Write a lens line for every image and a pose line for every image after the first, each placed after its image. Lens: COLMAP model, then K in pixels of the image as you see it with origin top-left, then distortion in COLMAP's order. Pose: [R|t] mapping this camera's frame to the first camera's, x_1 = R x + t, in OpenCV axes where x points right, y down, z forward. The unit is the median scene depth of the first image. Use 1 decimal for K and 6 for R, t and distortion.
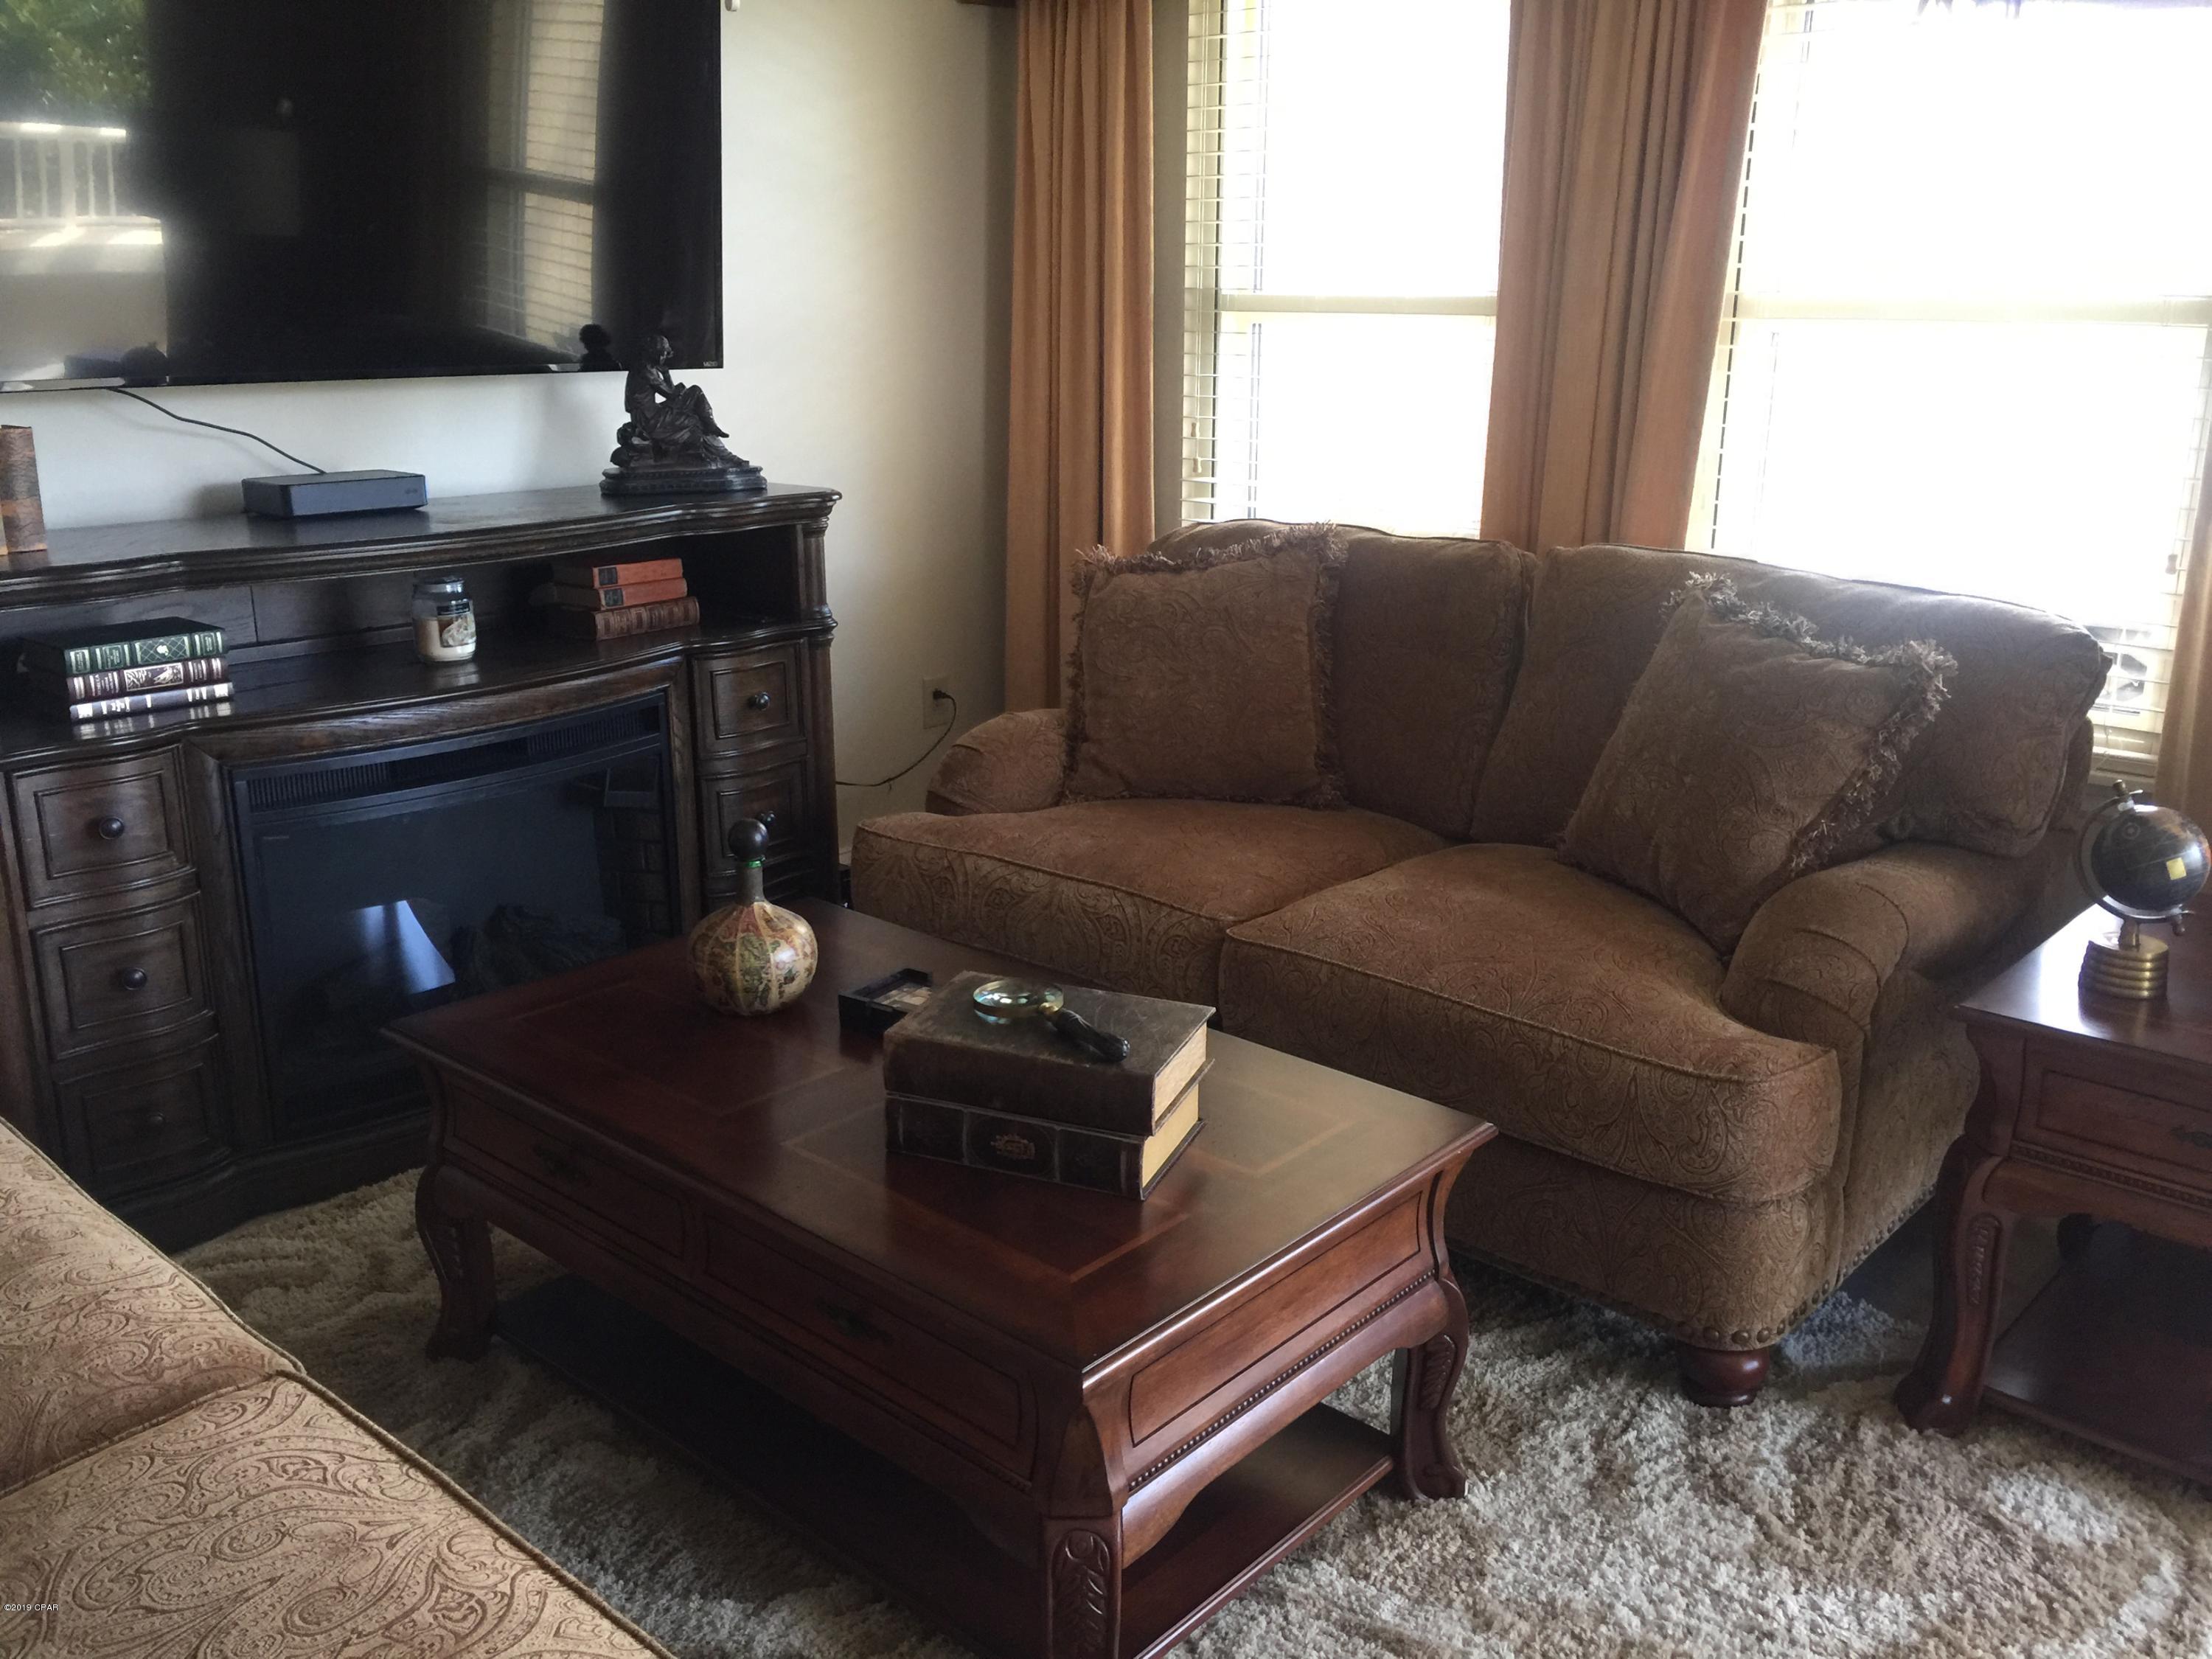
lens RADIAL K [[1880.0, 0, 1106.0], [0, 1880.0, 834.6], [0, 0, 1]] dist [0.041348, -0.010251]
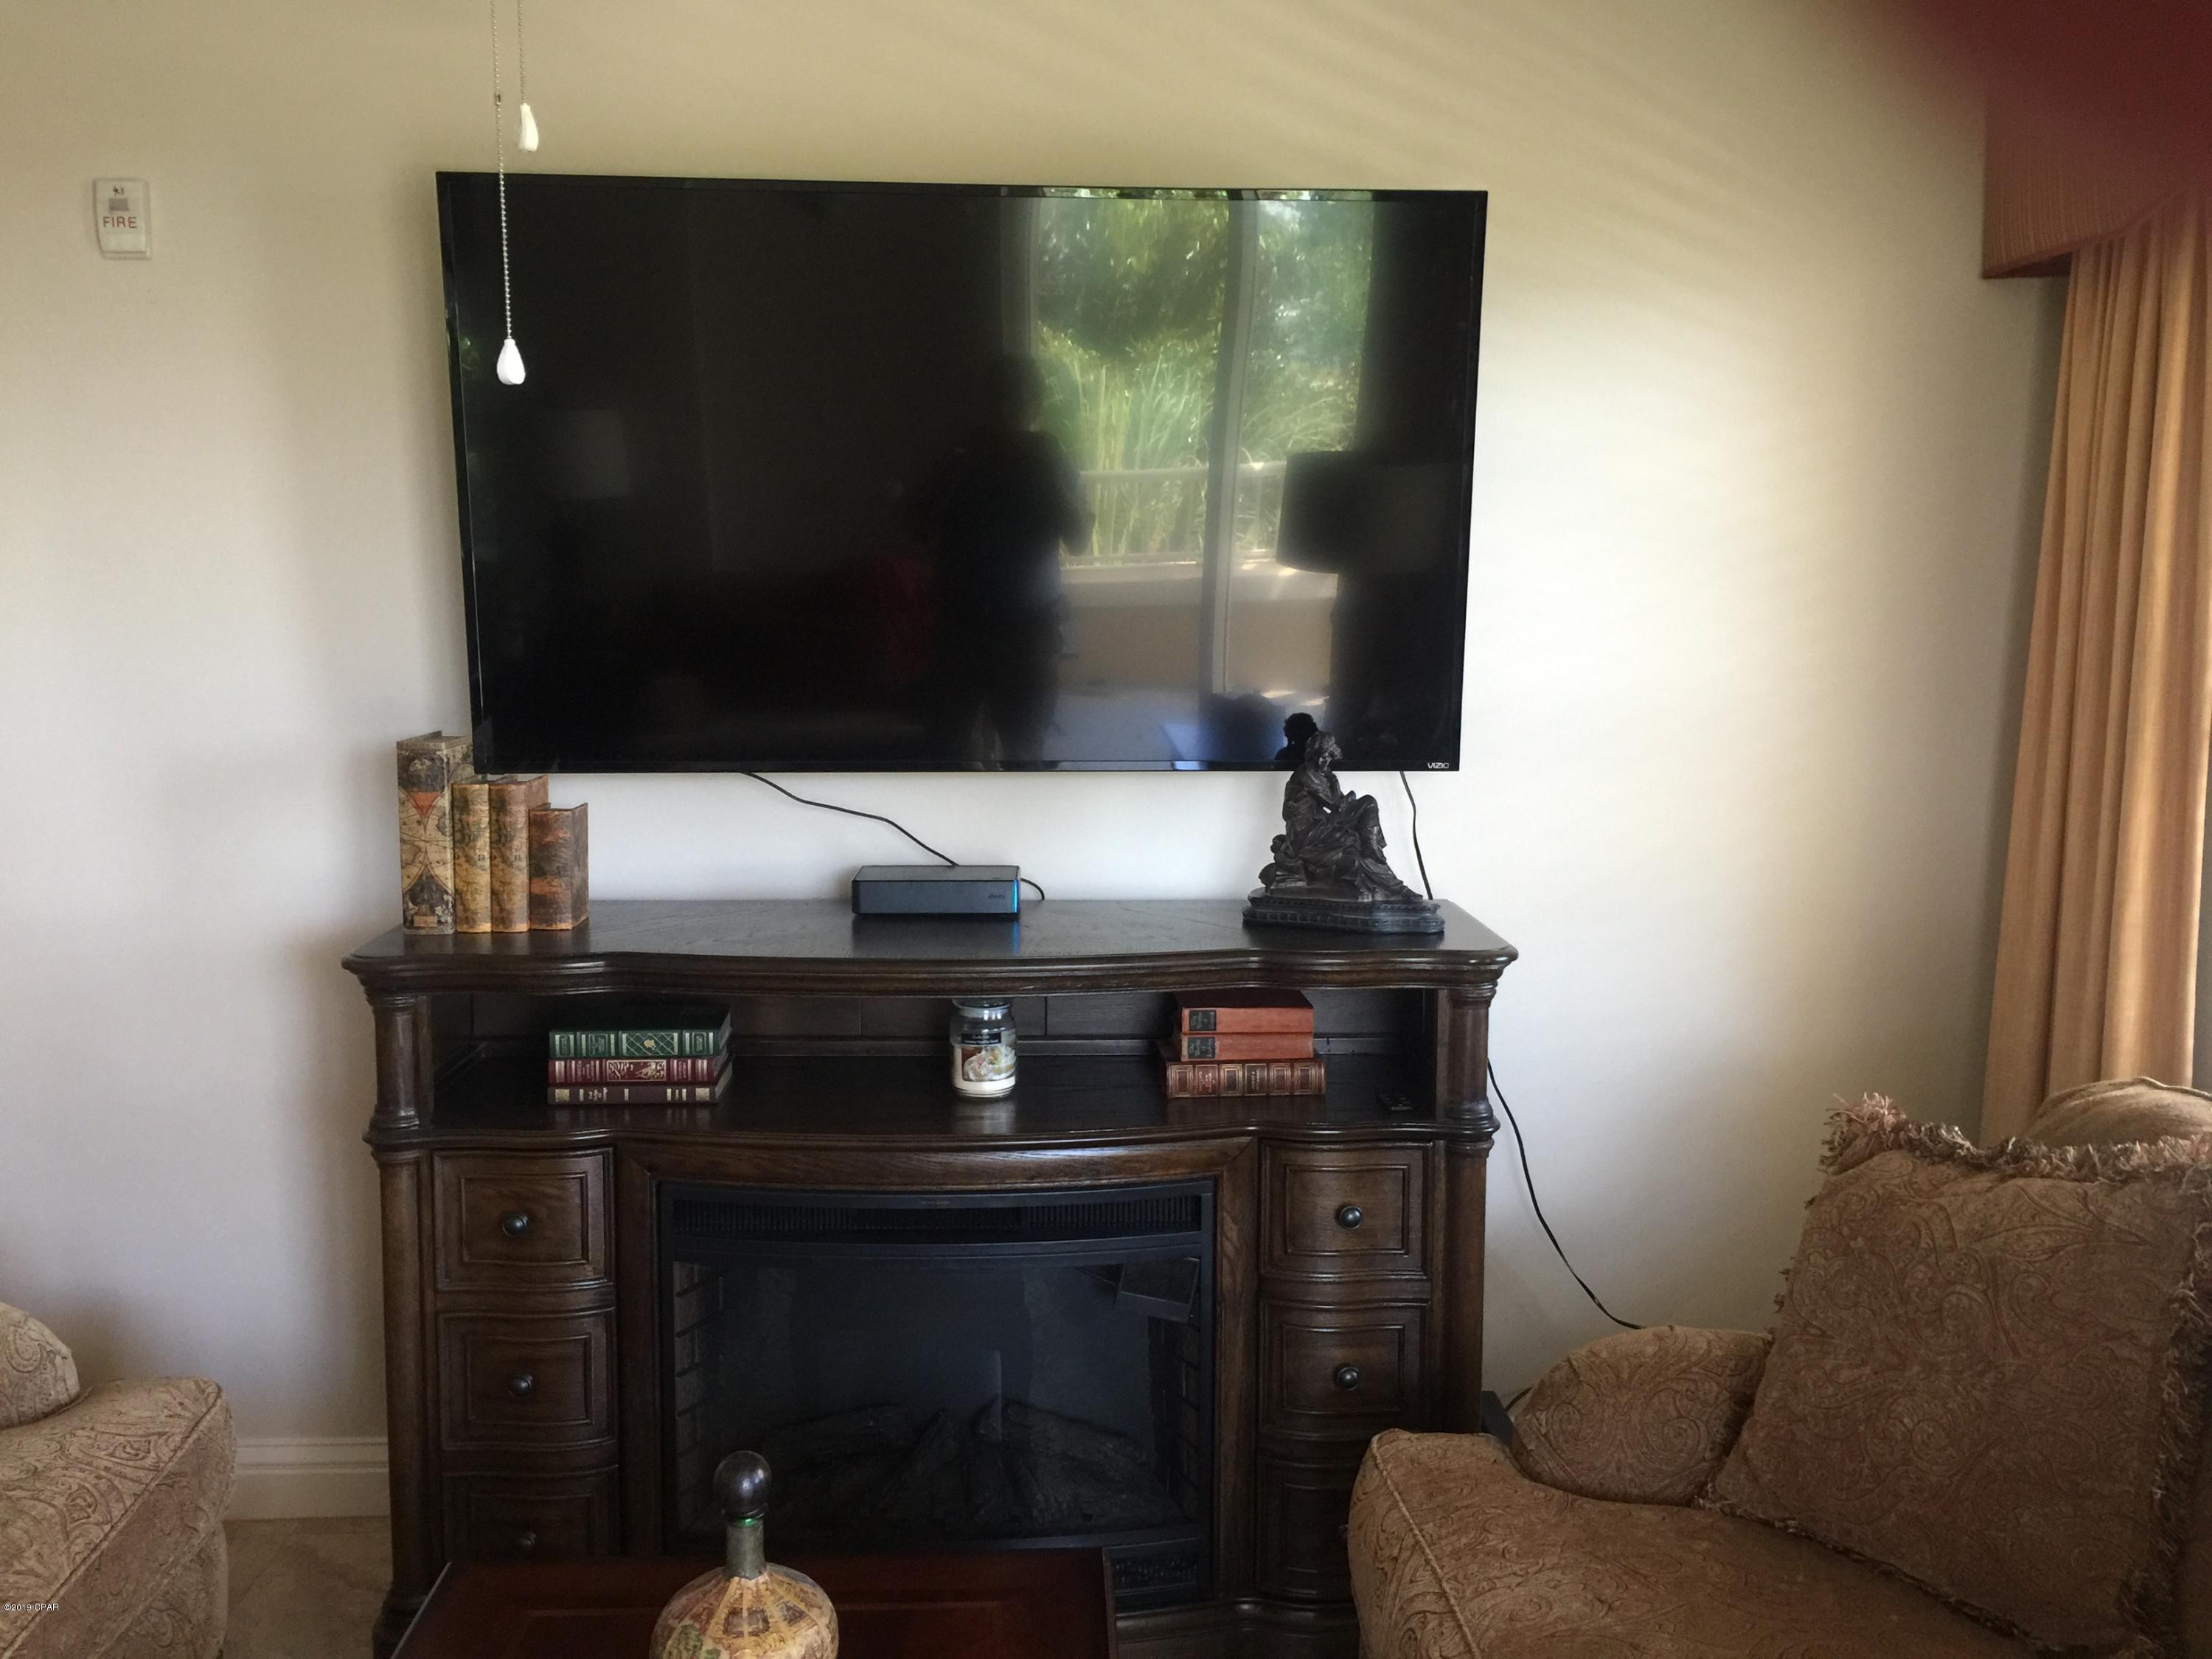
lens RADIAL K [[1880.0, 0, 1103.8], [0, 1880.0, 822.0], [0, 0, 1]] dist [0.041348, -0.010251]
pose [[0.699165, 0.090657, -0.709190, 0.273411], [-0.203425, 0.976155, -0.075766, -0.154270], [0.685410, 0.197240, 0.700935, 0.404658]]
